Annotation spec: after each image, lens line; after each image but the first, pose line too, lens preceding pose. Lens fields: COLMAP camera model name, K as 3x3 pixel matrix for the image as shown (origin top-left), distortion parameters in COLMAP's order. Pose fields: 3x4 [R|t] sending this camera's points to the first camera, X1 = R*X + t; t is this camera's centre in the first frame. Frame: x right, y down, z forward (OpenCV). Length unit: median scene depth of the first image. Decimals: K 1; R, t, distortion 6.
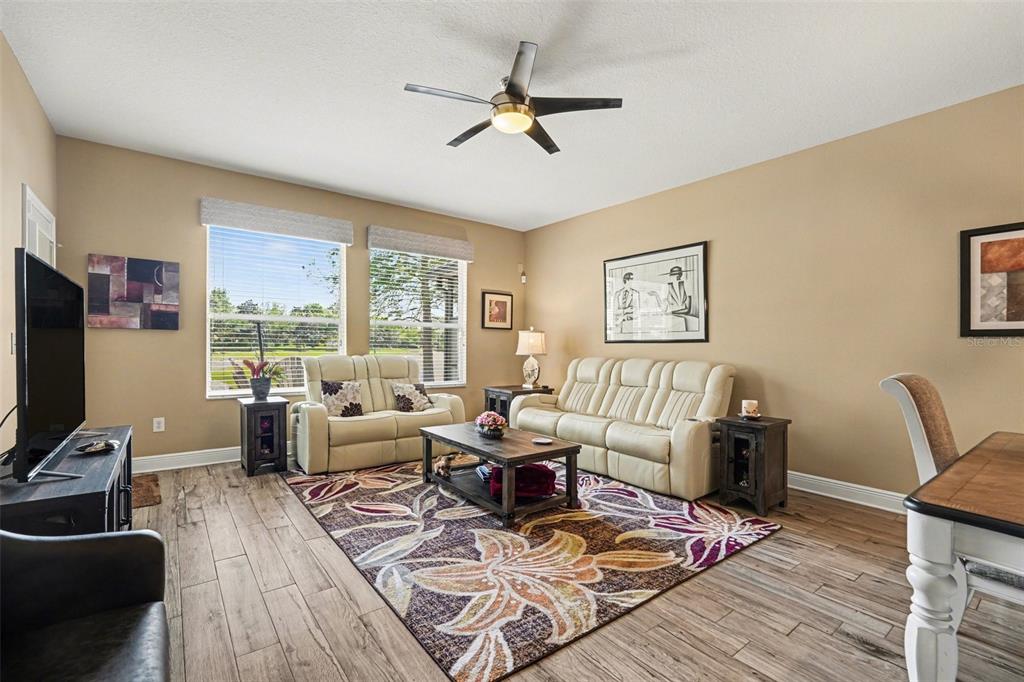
lens RADIAL K [[453.7, 0, 509.2], [0, 453.7, 345.5], [0, 0, 1]] dist [-0.016394, 0.007159]
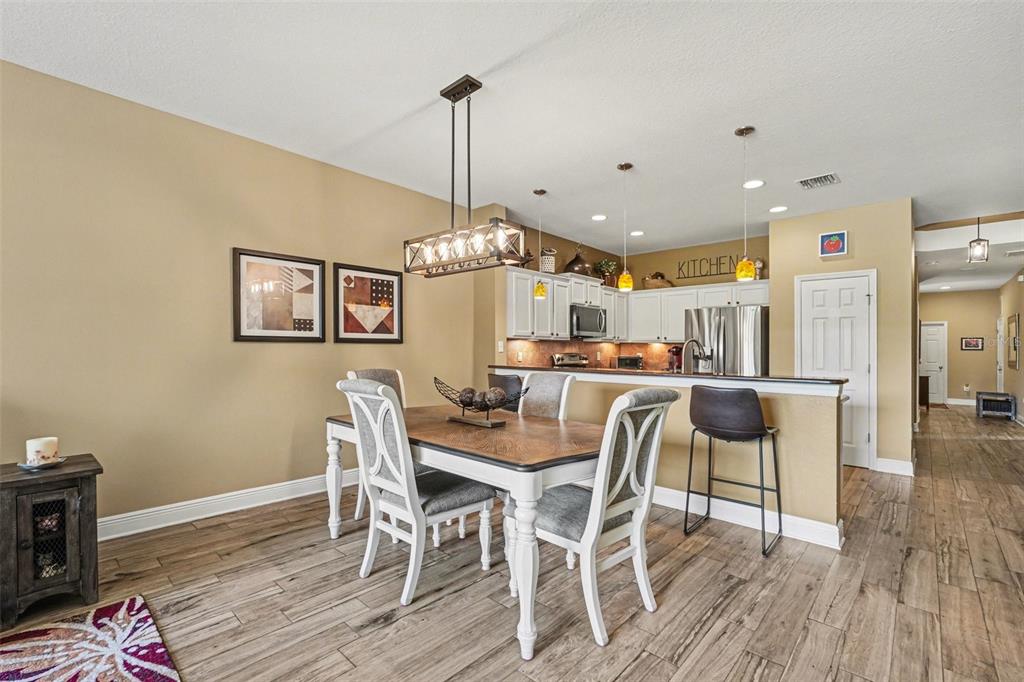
lens RADIAL K [[453.7, 0, 505.3], [0, 453.7, 342.8], [0, 0, 1]] dist [-0.016394, 0.007159]
pose [[-0.167080, -0.000758, 0.985943, -0.182607], [-0.012577, 0.999920, -0.001363, -0.018969], [-0.985863, -0.012628, -0.167076, 0.427323]]
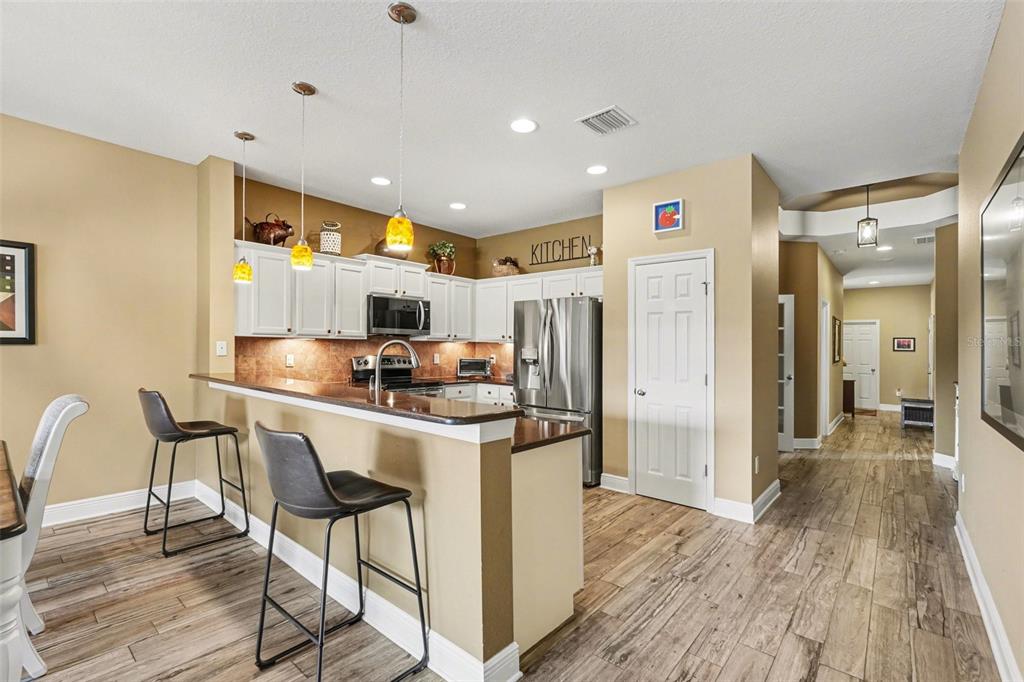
lens RADIAL K [[453.7, 0, 508.1], [0, 453.7, 339.3], [0, 0, 1]] dist [-0.016394, 0.007159]
pose [[-0.202830, -0.003382, 0.979208, 0.045179], [-0.018430, 0.999830, -0.000364, -0.040644], [-0.979040, -0.018121, -0.202858, -0.208301]]
